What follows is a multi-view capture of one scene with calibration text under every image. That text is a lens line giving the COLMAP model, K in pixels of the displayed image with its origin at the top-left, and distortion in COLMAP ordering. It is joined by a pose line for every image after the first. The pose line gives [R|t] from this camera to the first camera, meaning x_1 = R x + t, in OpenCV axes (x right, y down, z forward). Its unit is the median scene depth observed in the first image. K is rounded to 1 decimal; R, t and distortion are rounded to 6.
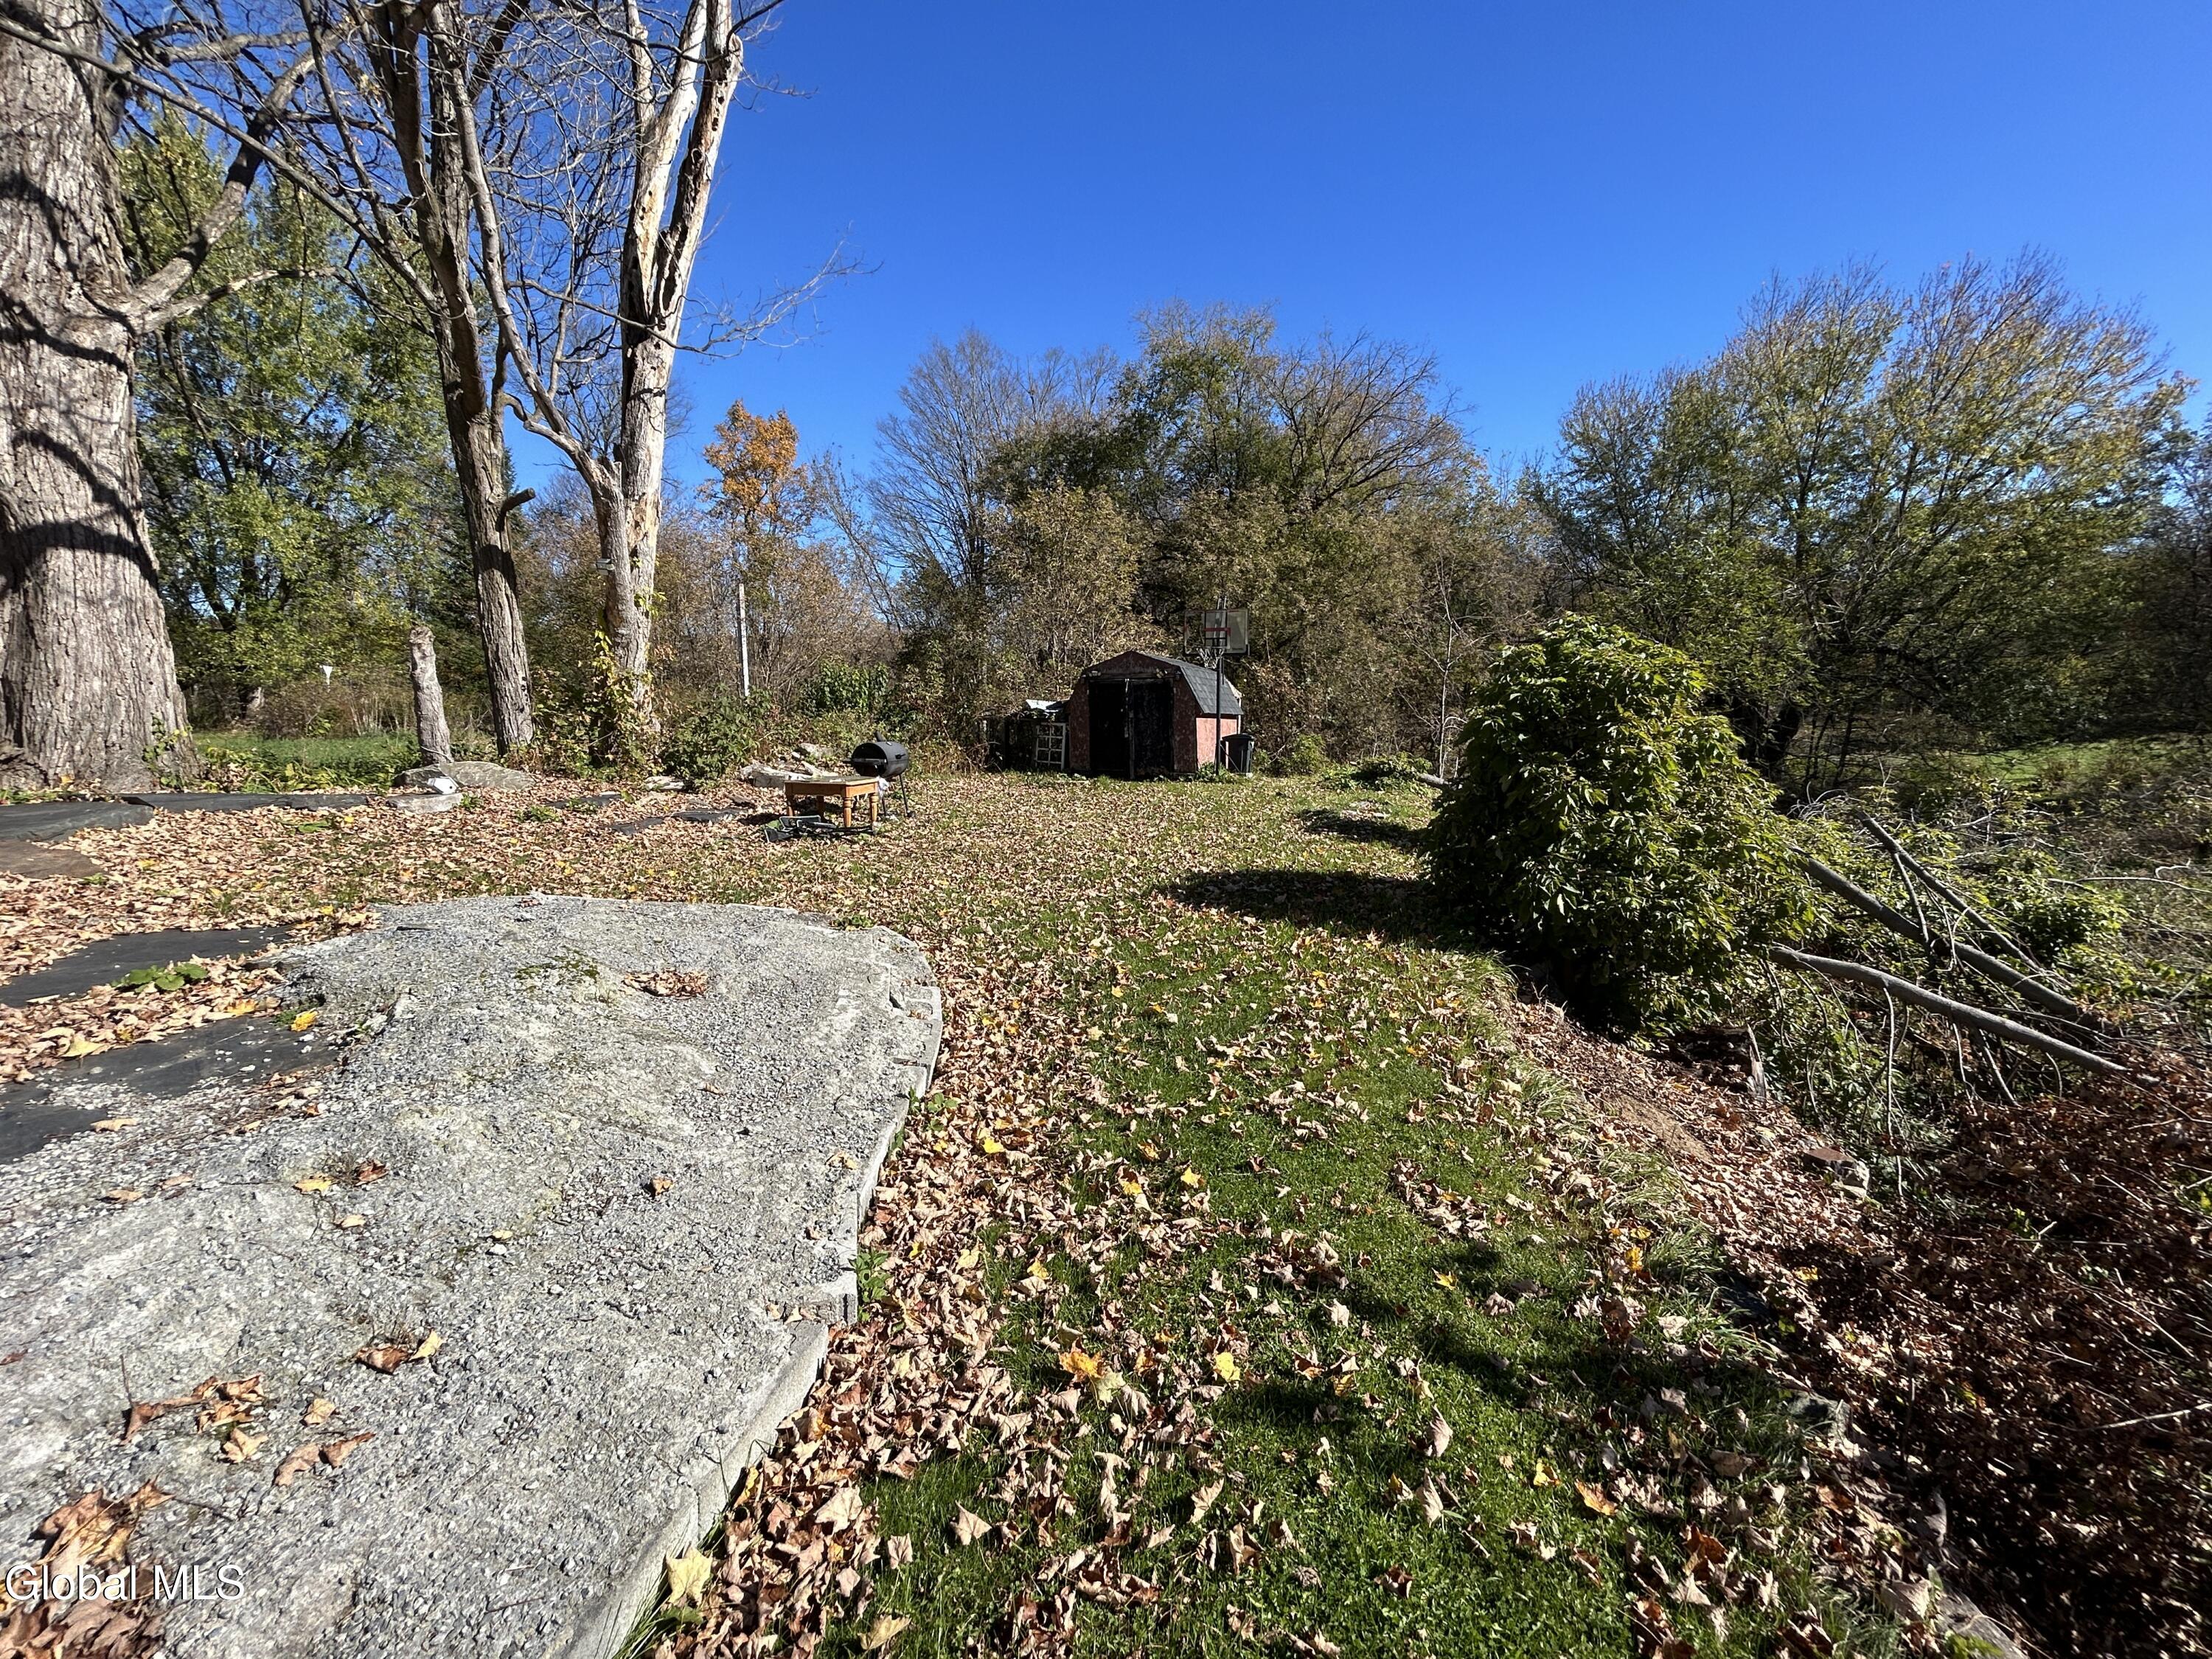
lens RADIAL K [[888.4, 0, 1106.6], [0, 888.4, 829.7], [0, 0, 1]] dist [0.000029, 0.000002]
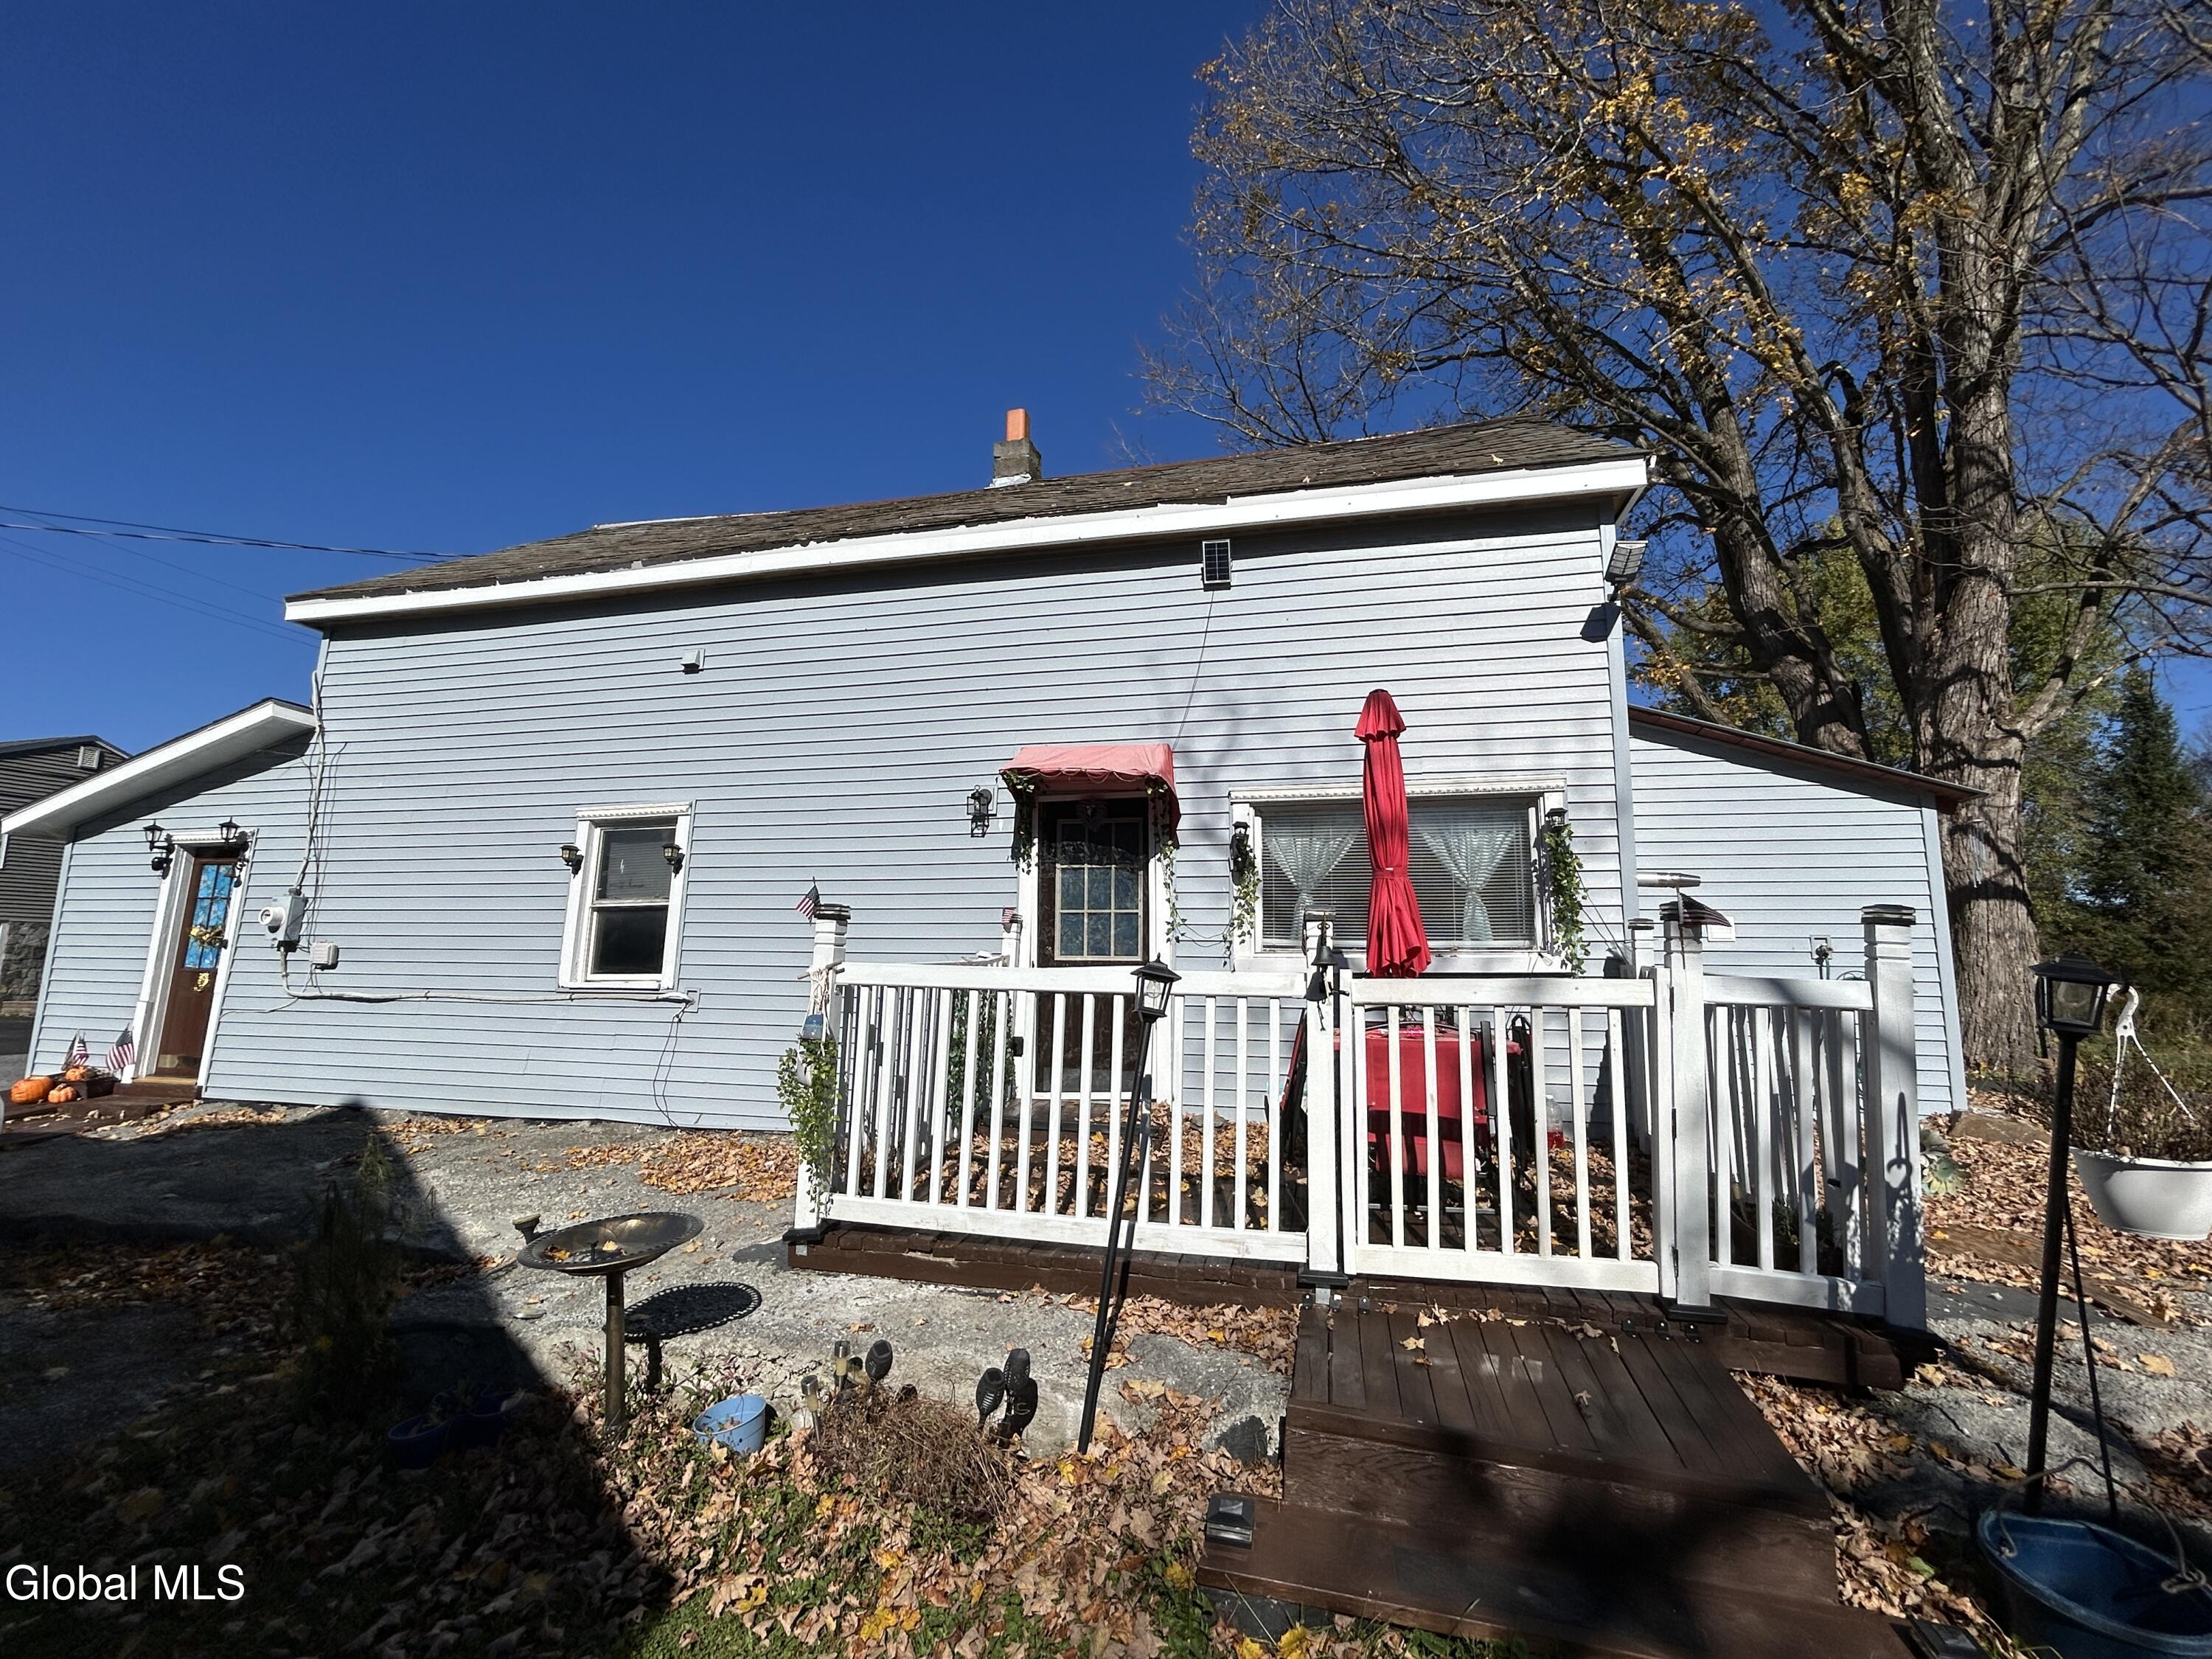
lens RADIAL K [[972.8, 0, 1108.7], [0, 972.8, 832.0], [0, 0, 1]] dist [-0.000491, -0.000055]
pose [[0.186894, -0.144737, -0.971659, 0.088384], [-0.167978, 0.969812, -0.176771, 0.086148], [0.967912, 0.196255, 0.156940, -0.602935]]
